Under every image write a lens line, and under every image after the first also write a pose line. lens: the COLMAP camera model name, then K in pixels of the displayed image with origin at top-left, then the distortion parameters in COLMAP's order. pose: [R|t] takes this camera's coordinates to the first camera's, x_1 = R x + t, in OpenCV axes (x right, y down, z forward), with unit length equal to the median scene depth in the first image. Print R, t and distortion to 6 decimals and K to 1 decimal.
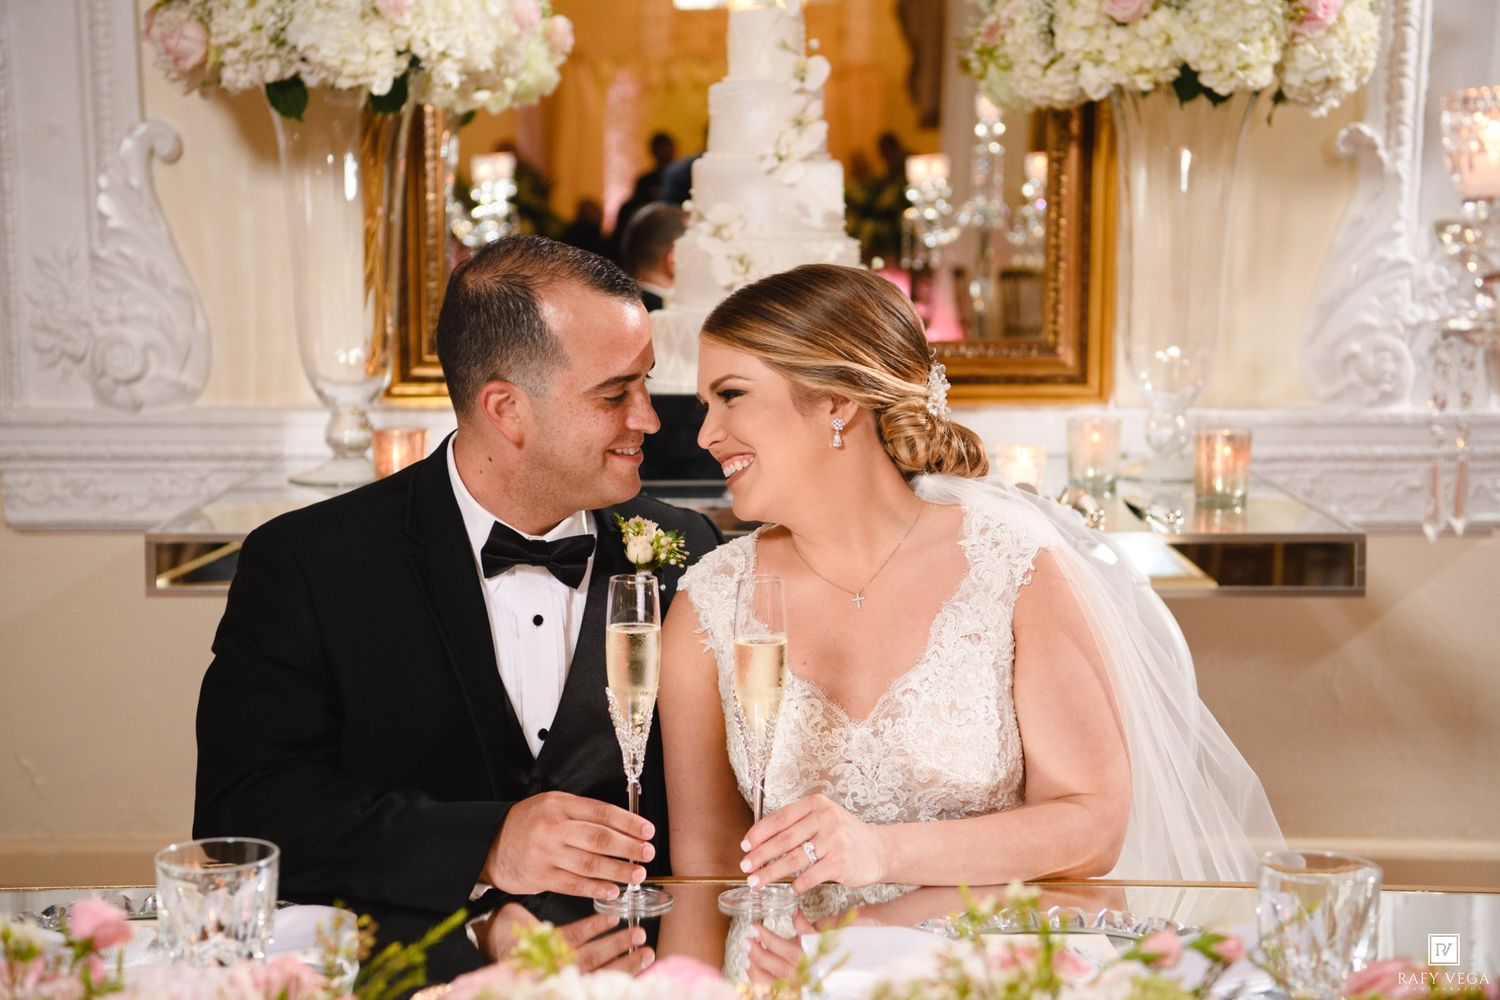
lens RADIAL K [[2508.6, 0, 750.0], [0, 2508.6, 500.0], [0, 0, 1]] dist [0.270546, 0.080632]
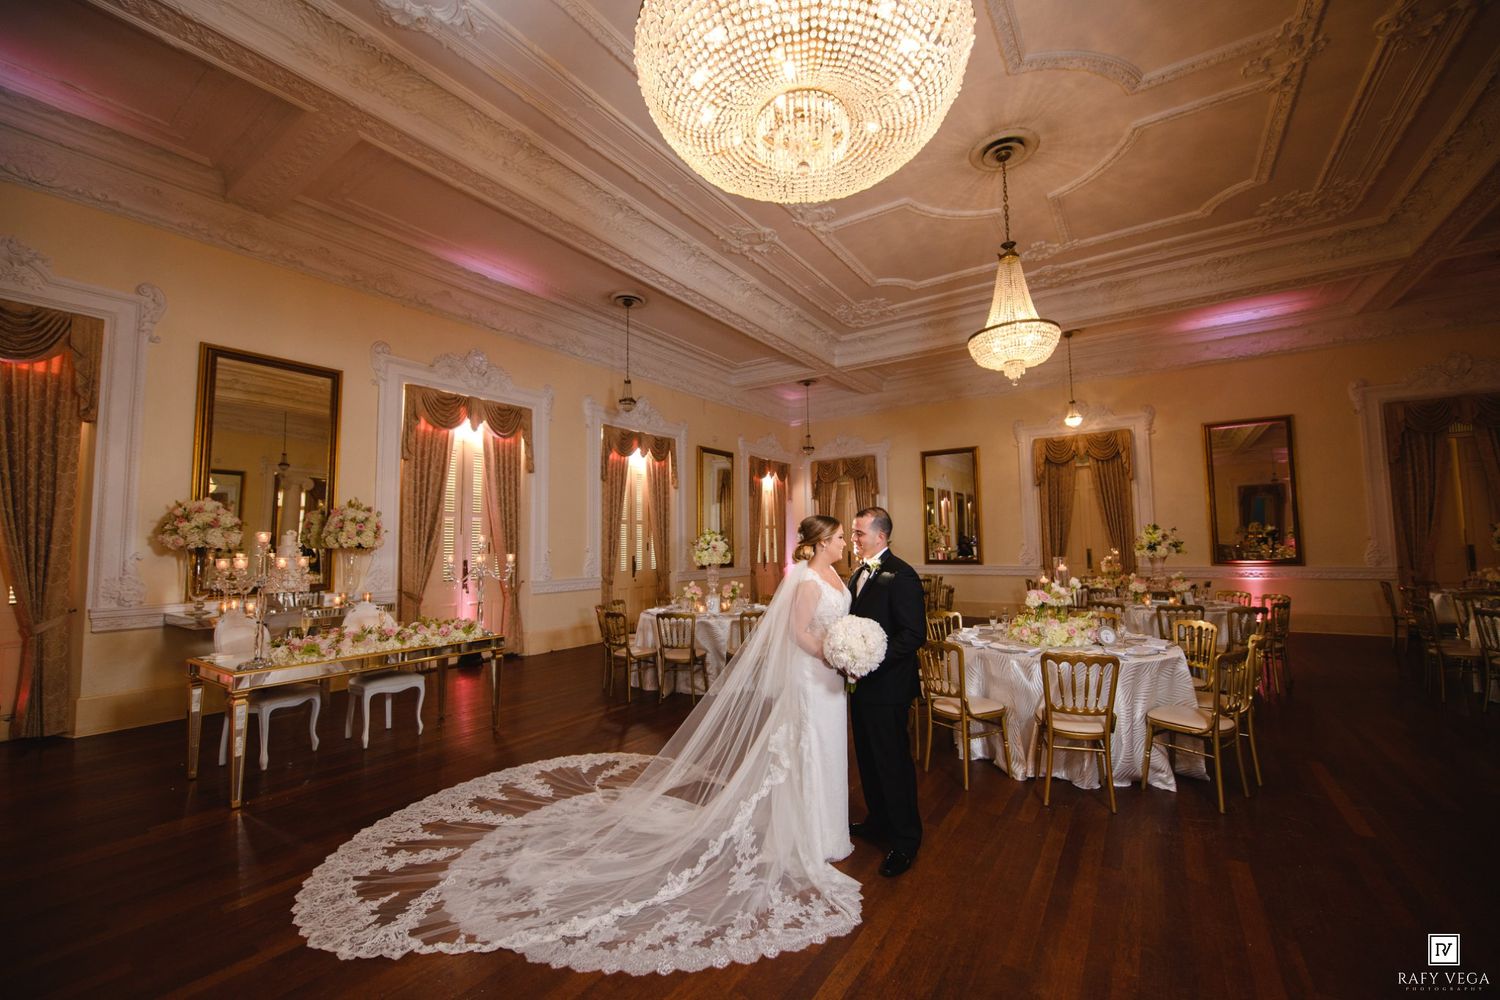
lens RADIAL K [[589.6, 0, 752.3], [0, 589.6, 501.4], [0, 0, 1]] dist [-0.014187, -0.003002]
pose [[0.552078, 0.052599, 0.832131, -0.613195], [0.115170, 0.983631, -0.138585, 0.074410], [-0.825800, 0.172347, 0.536984, -0.864728]]
